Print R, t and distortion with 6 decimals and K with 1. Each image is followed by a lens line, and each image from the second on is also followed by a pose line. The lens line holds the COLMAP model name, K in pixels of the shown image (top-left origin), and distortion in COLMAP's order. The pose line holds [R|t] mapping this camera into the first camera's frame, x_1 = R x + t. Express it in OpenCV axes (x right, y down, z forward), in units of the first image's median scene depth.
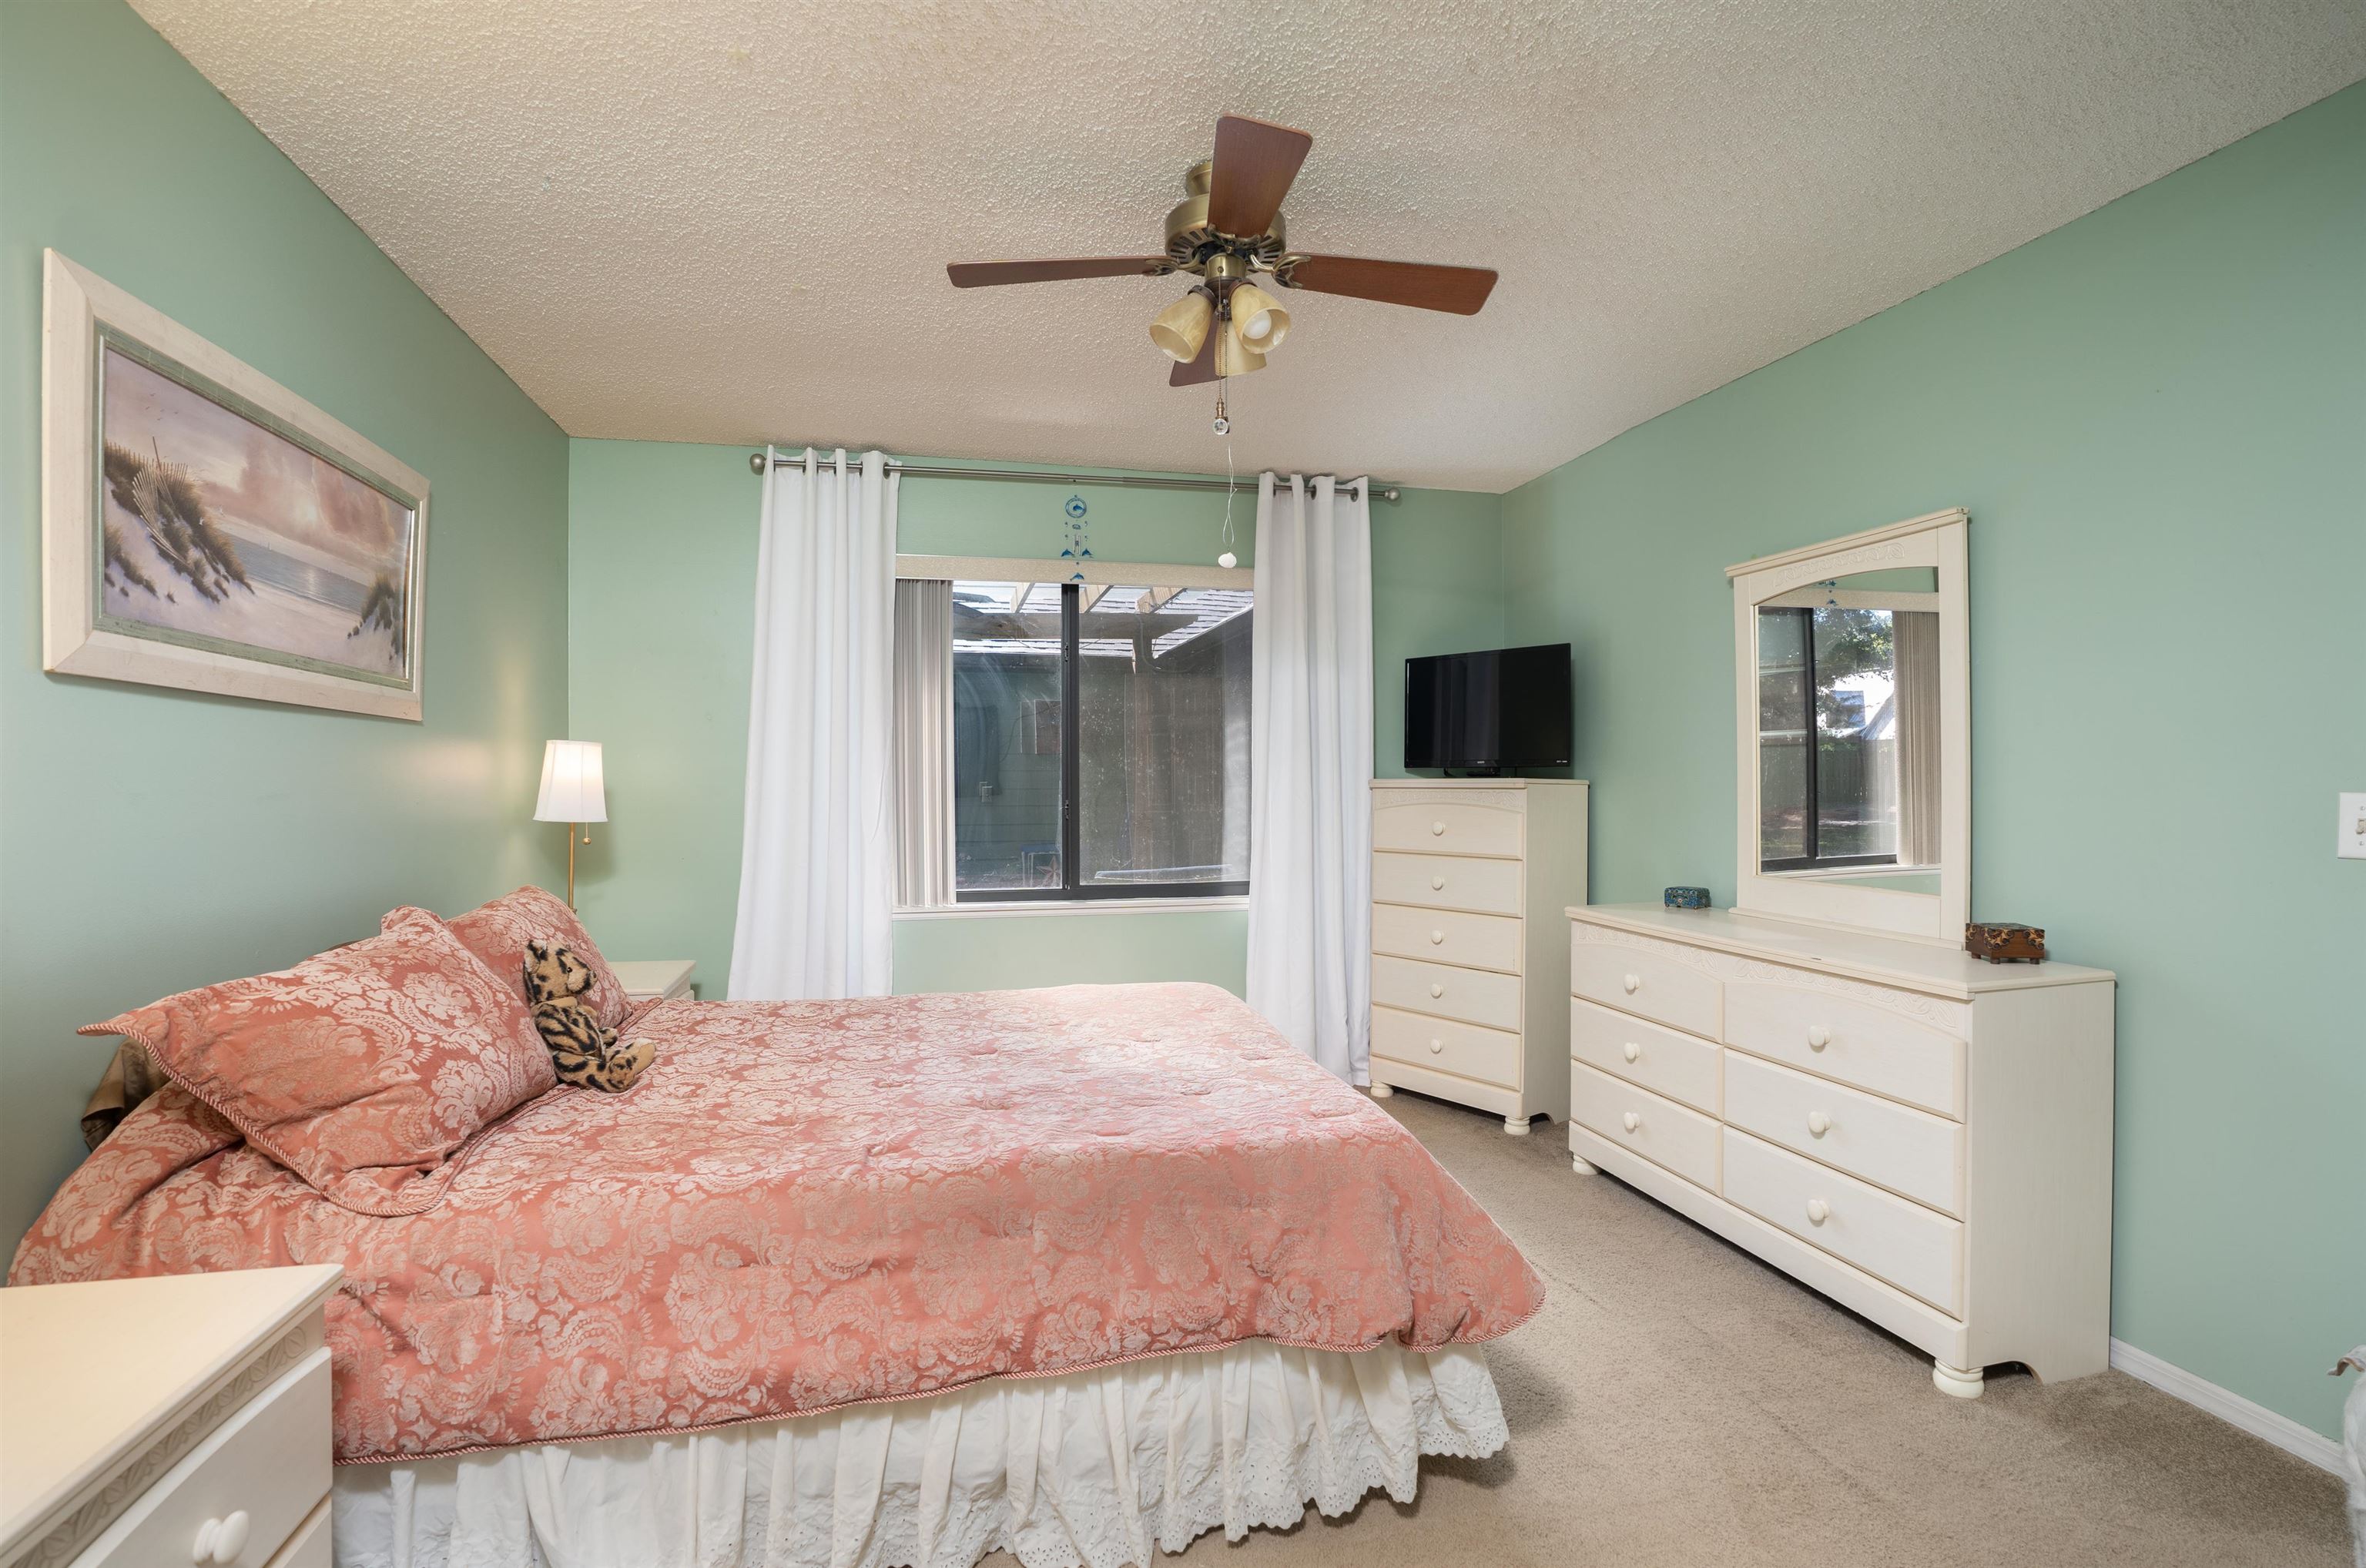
lens RADIAL K [[1067.6, 0, 1295.9], [0, 1067.6, 803.6], [0, 0, 1]] dist [-0.014577, 0.004126]
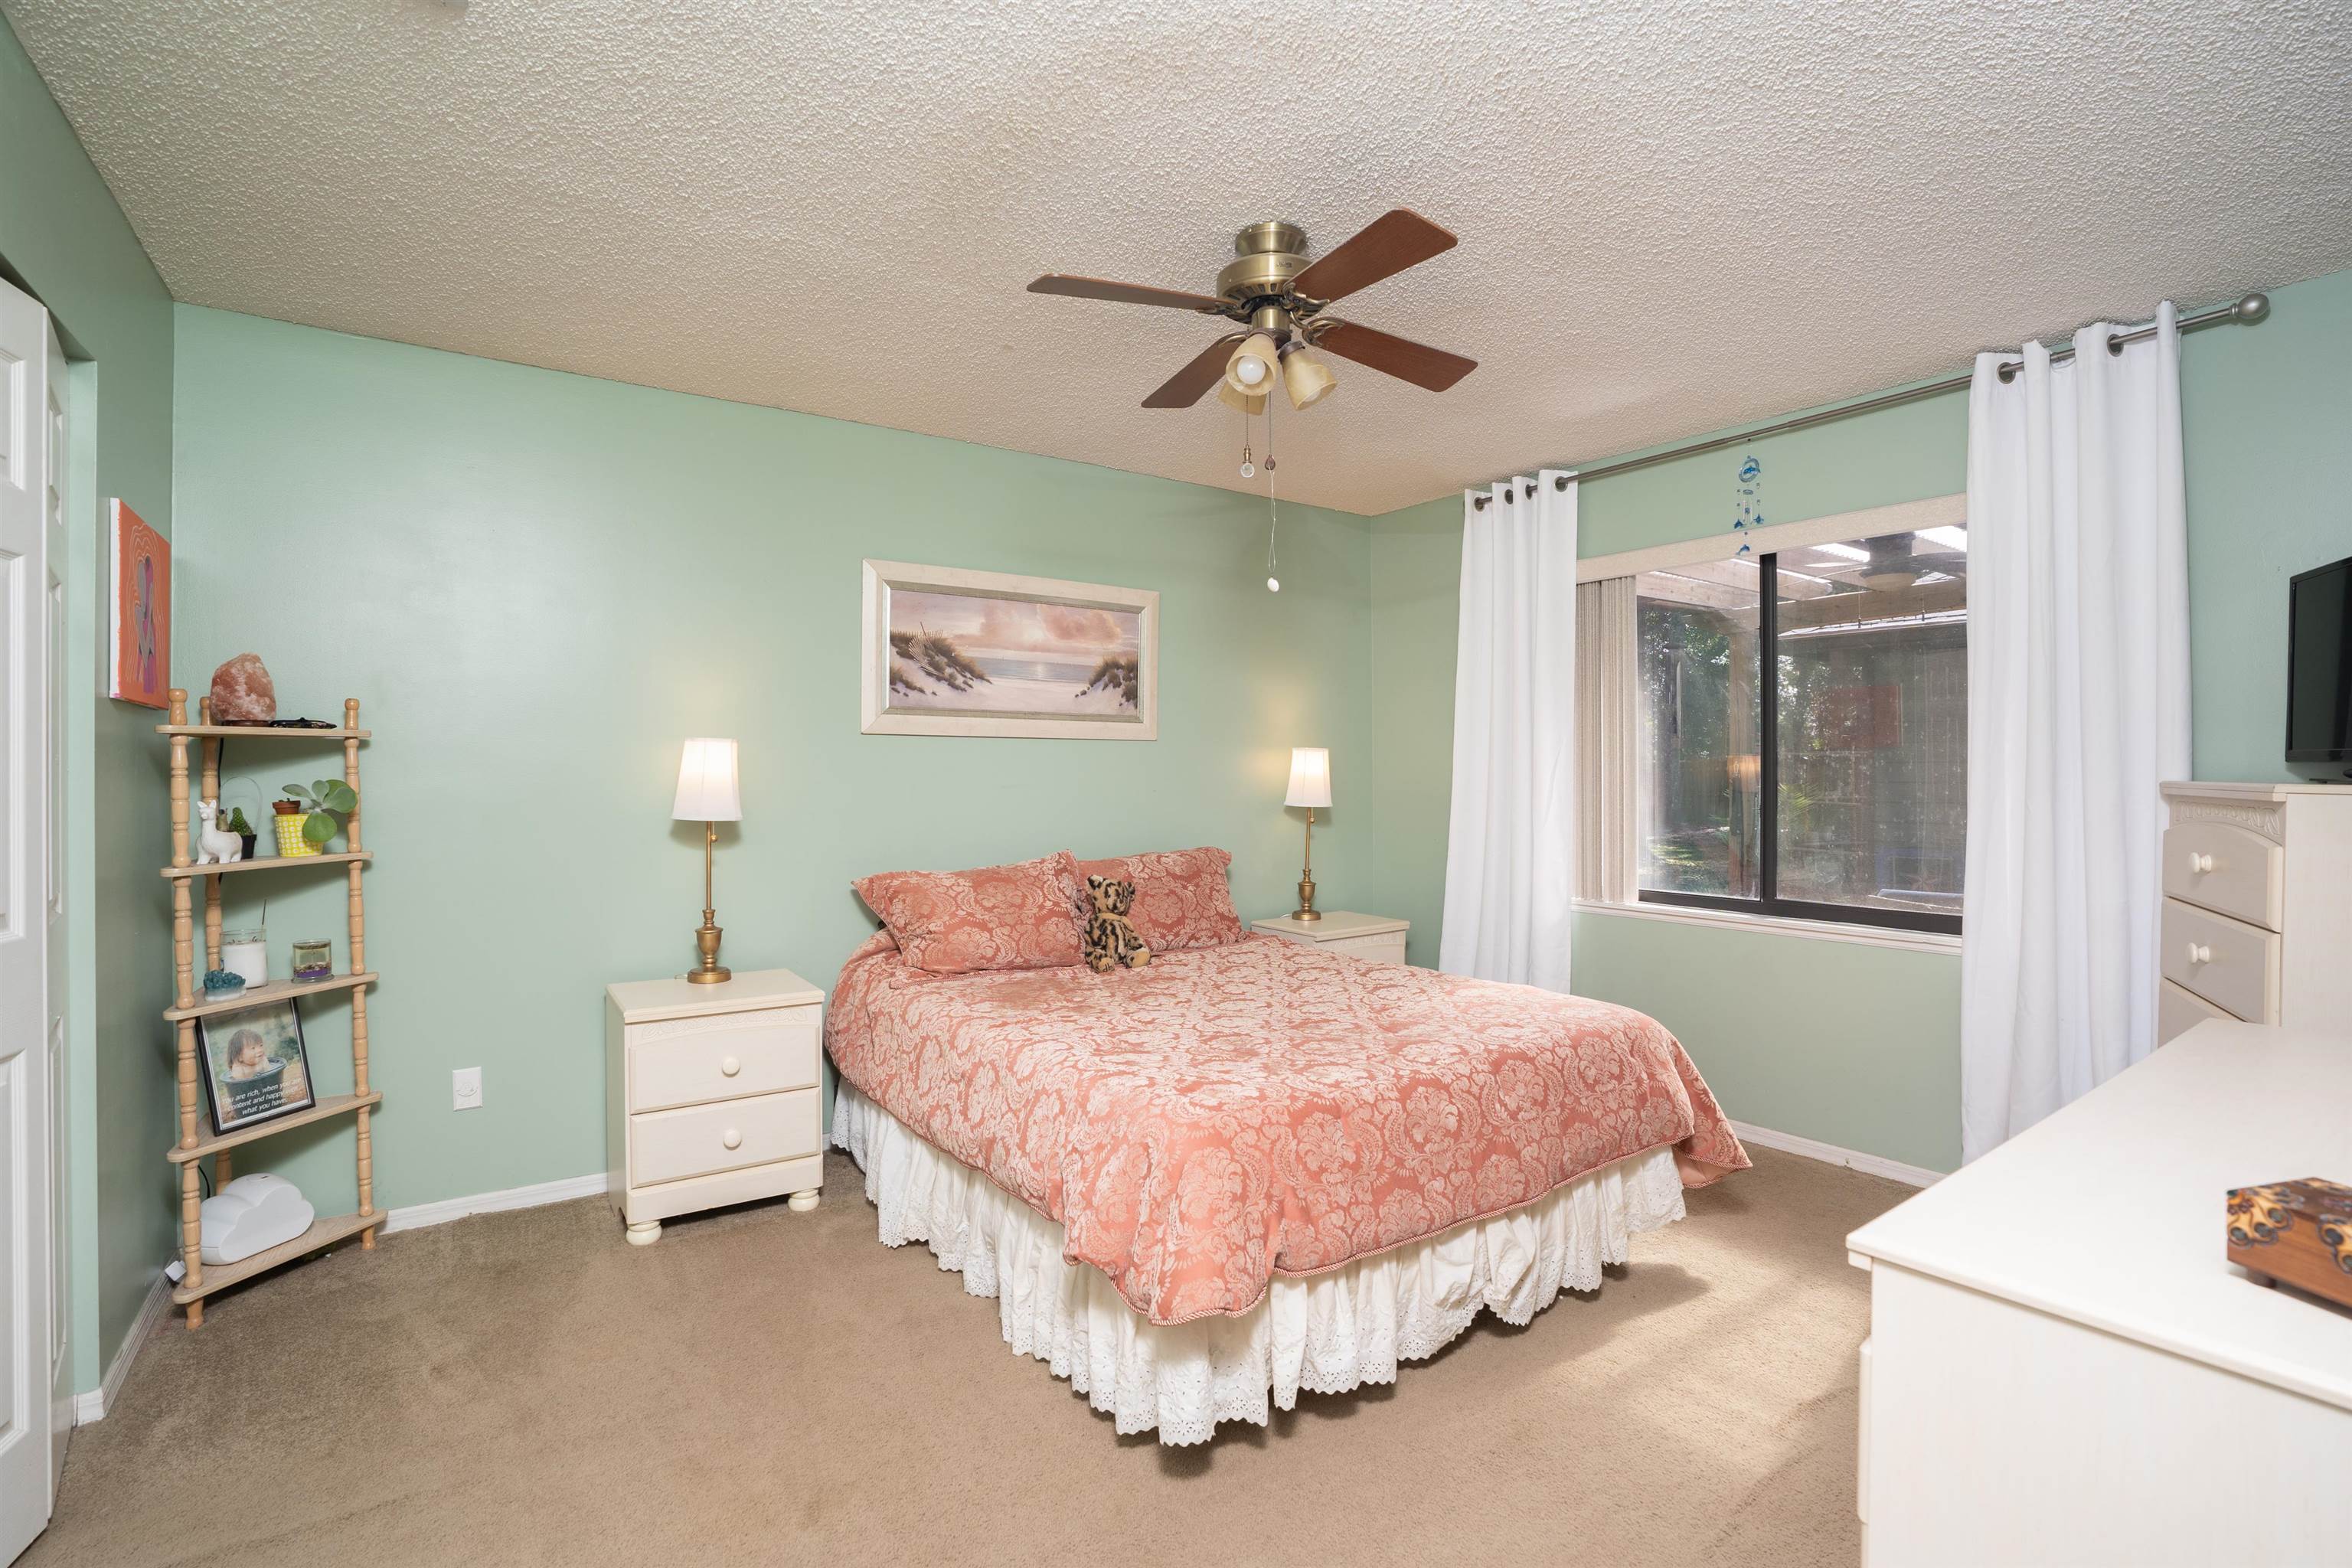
lens RADIAL K [[1104.9, 0, 1165.1], [0, 1104.9, 782.2], [0, 0, 1]] dist [-0.058608, 0.025466]
pose [[0.388586, 0.011534, -0.921340, 0.899058], [-0.020416, 0.999784, 0.003905, -0.024907], [0.921186, 0.017292, 0.388738, 0.428916]]
